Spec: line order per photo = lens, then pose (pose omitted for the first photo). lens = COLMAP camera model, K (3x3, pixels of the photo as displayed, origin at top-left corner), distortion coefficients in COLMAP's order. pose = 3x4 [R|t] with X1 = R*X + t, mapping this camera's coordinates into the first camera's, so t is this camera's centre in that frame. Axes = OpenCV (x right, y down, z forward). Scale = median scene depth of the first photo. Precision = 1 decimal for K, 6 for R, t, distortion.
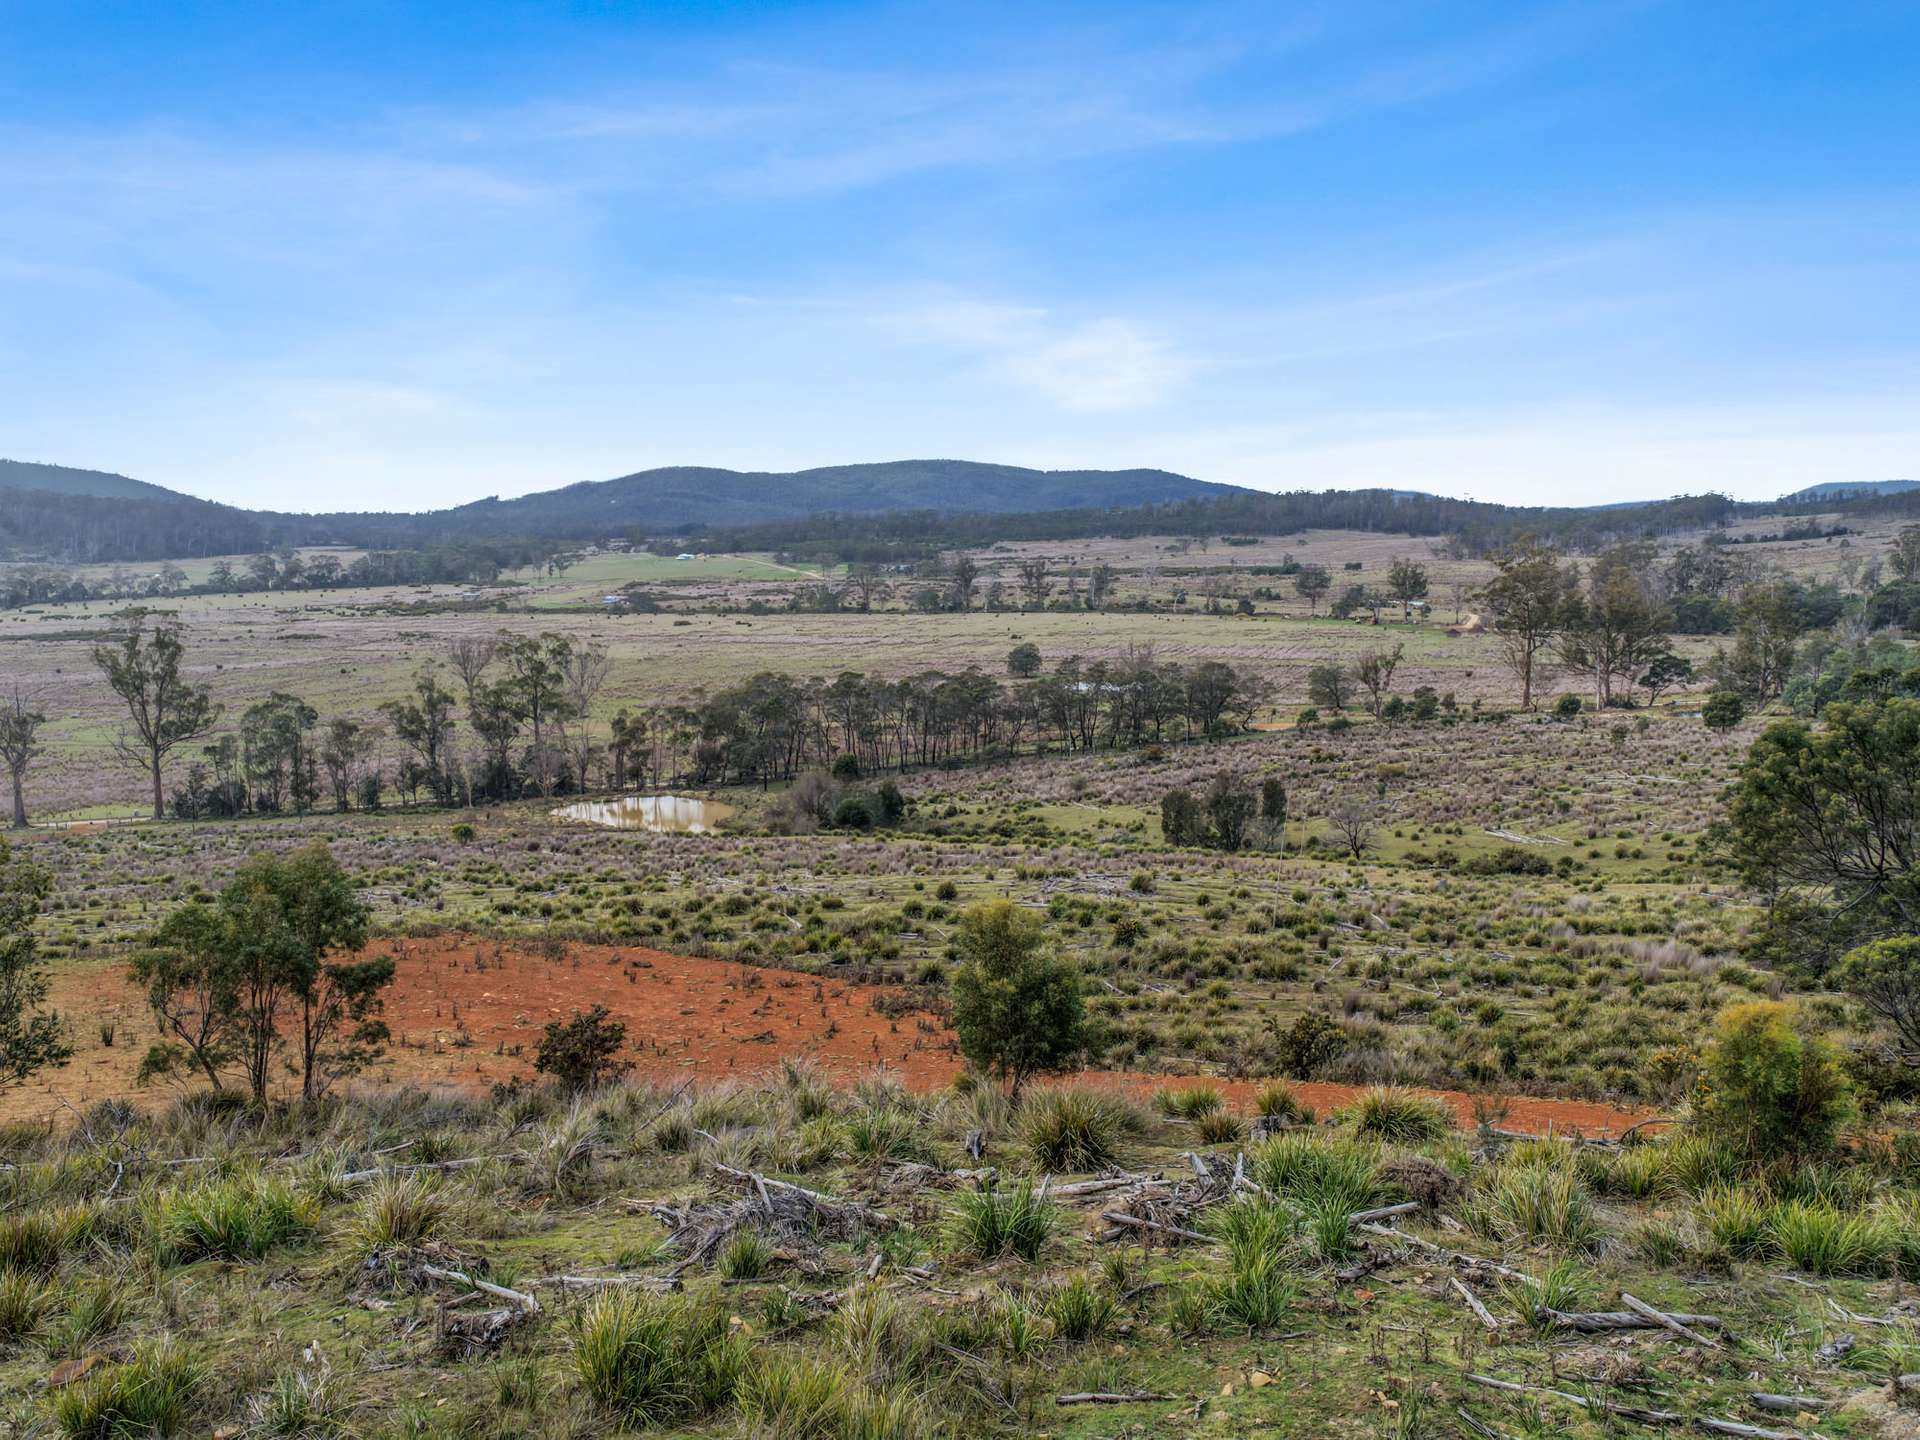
lens RADIAL K [[1823.1, 0, 960.0], [0, 1823.1, 720.0], [0, 0, 1]] dist [-0.007898, 0.035213]
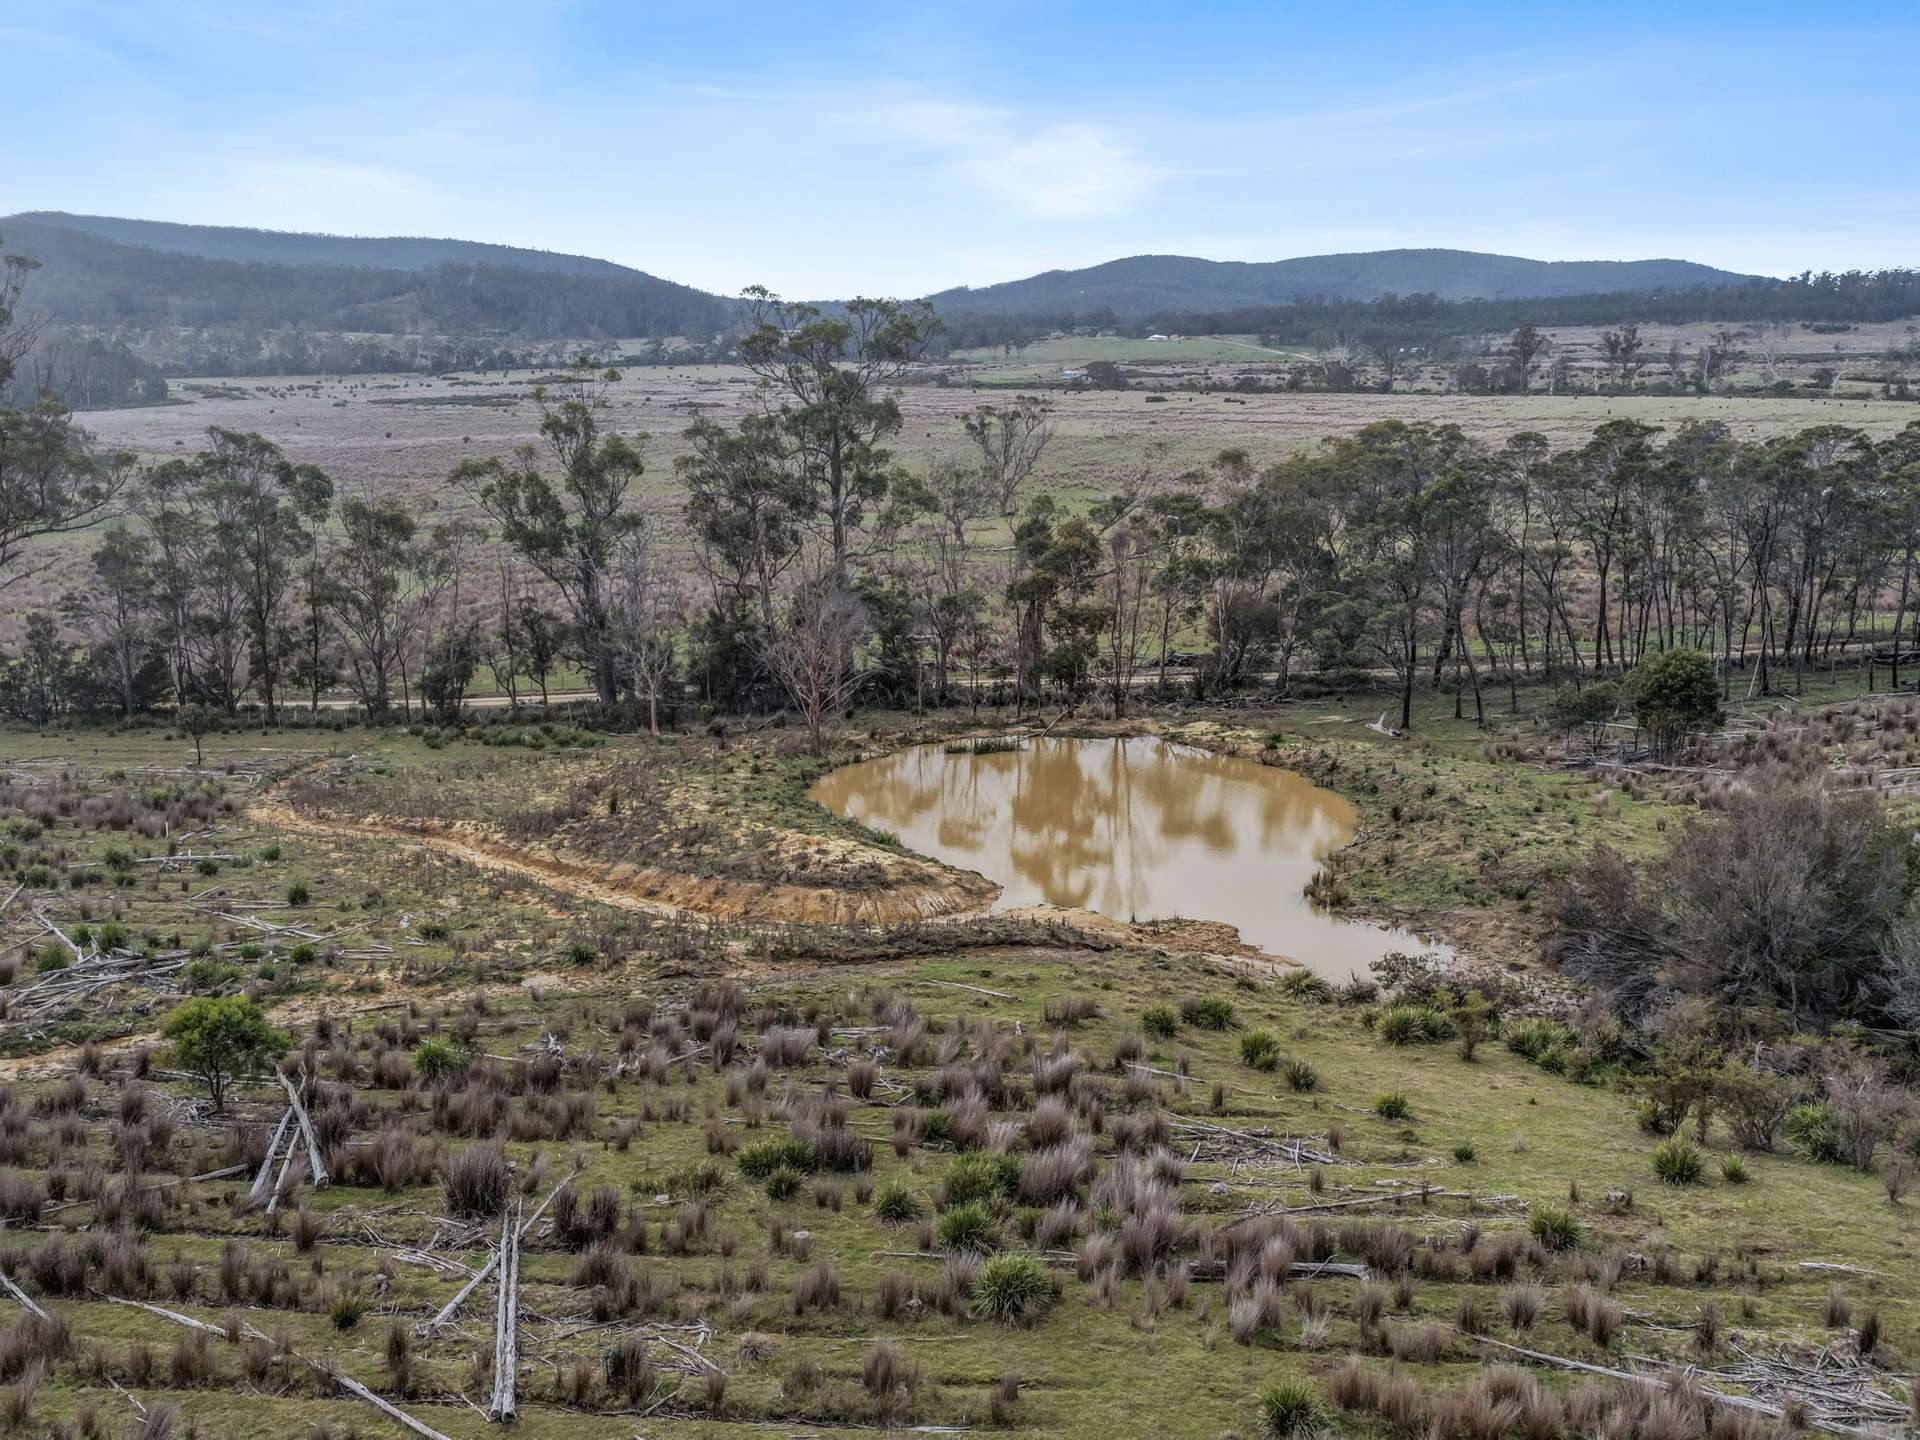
lens RADIAL K [[1789.6, 0, 960.0], [0, 1789.6, 720.0], [0, 0, 1]] dist [-0.003438, -0.002233]
pose [[0.967926, 0.062052, -0.243451, -0.108330], [-0.035034, 0.992888, 0.113783, -0.001628], [0.248780, -0.101604, 0.963216, 0.635366]]
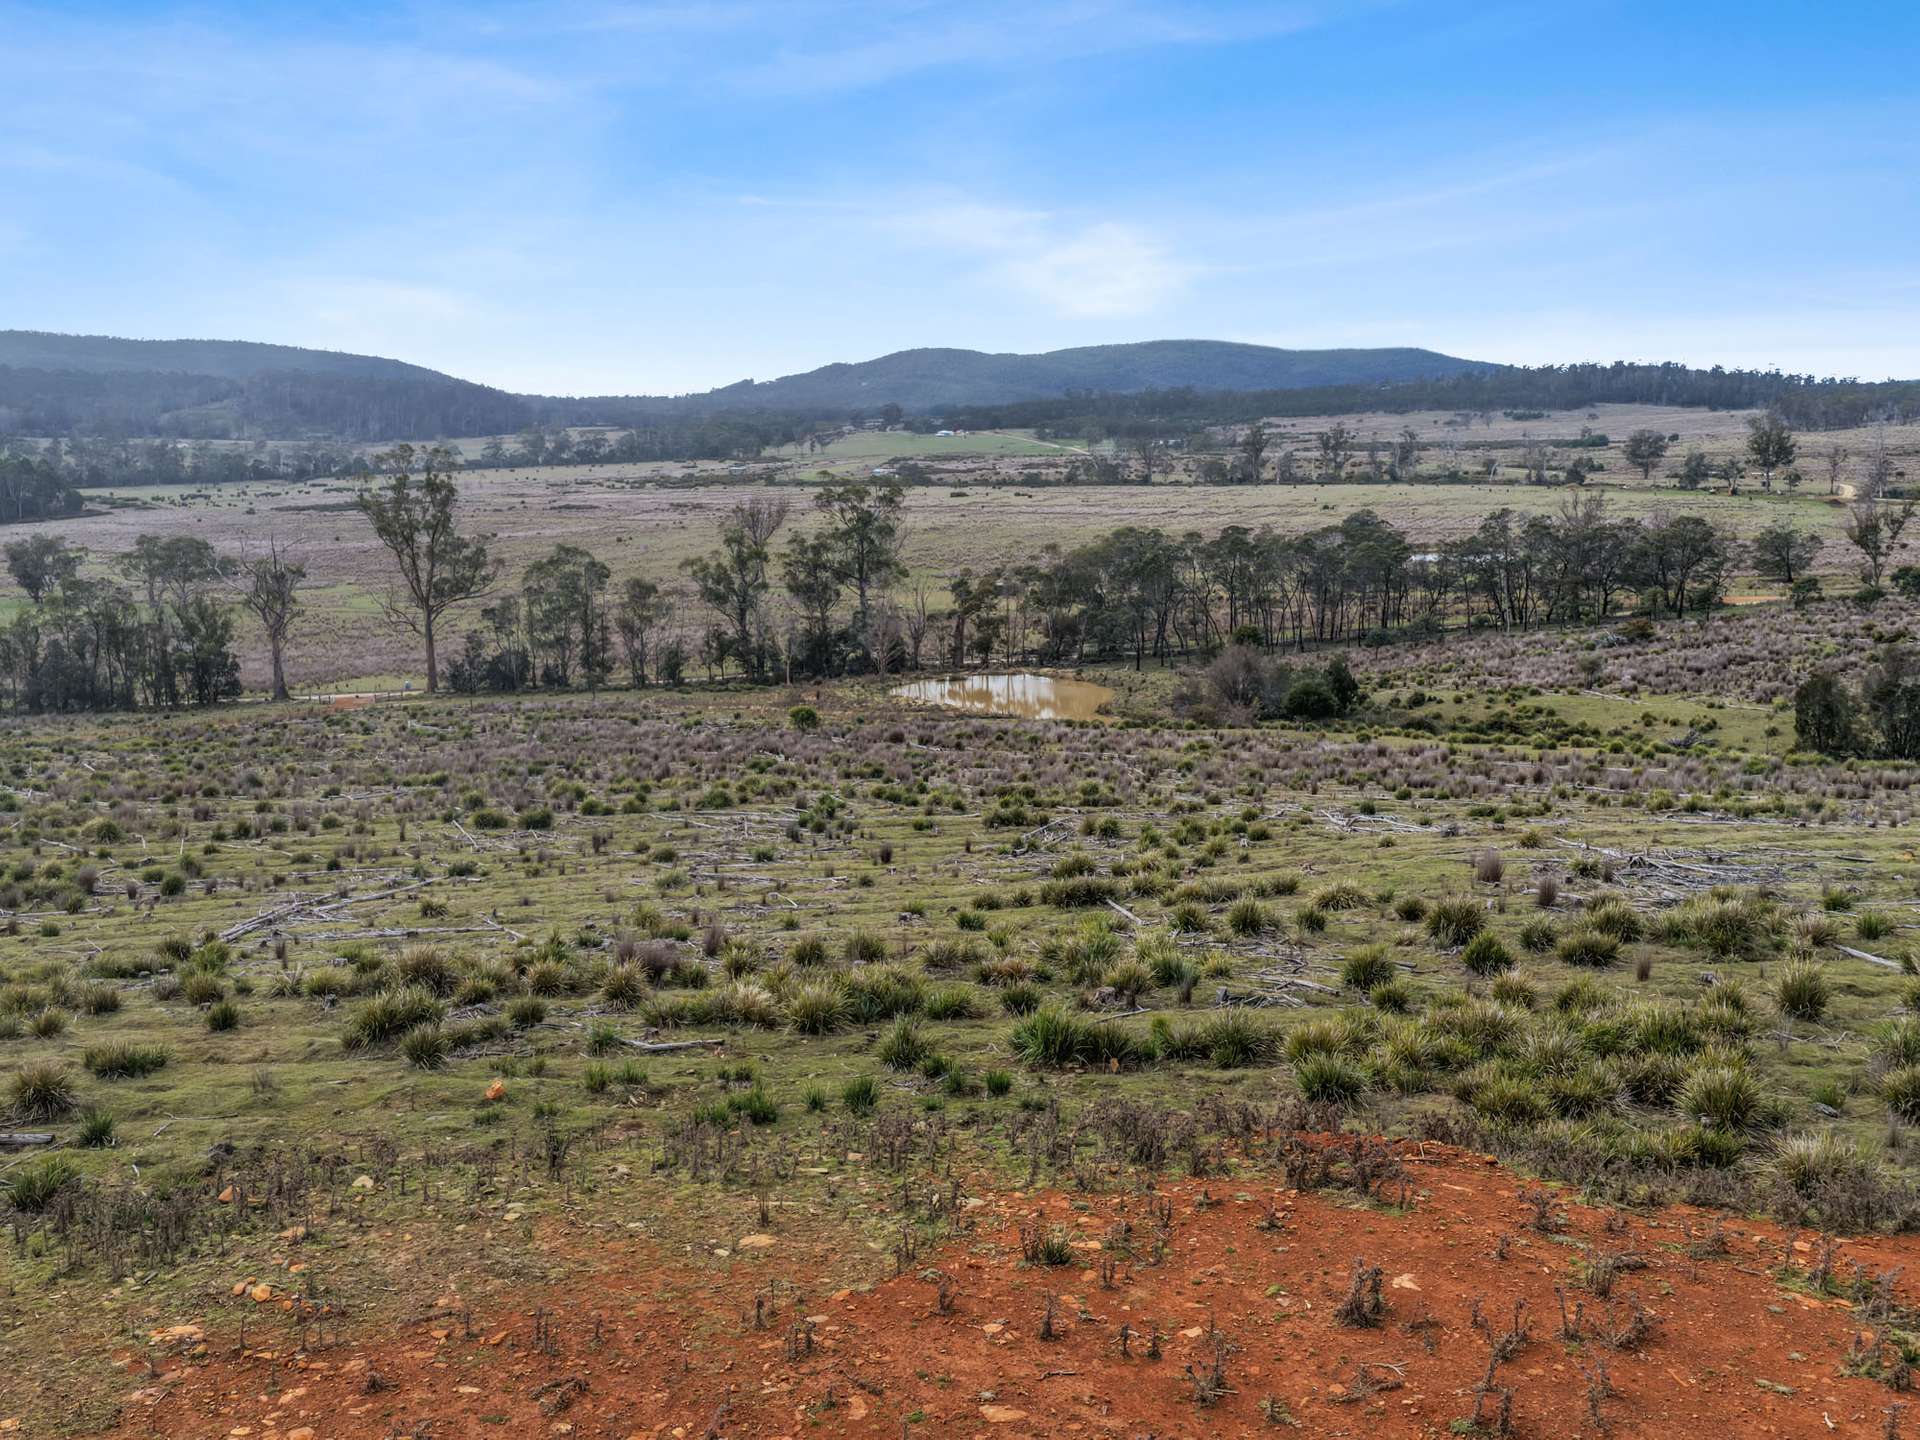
lens RADIAL K [[1789.6, 0, 960.0], [0, 1789.6, 720.0], [0, 0, 1]] dist [-0.003438, -0.002233]
pose [[0.991454, 0.017326, -0.129298, -0.083596], [-0.008934, 0.997832, 0.065203, 0.009850], [0.130148, -0.063491, 0.989460, 0.196738]]
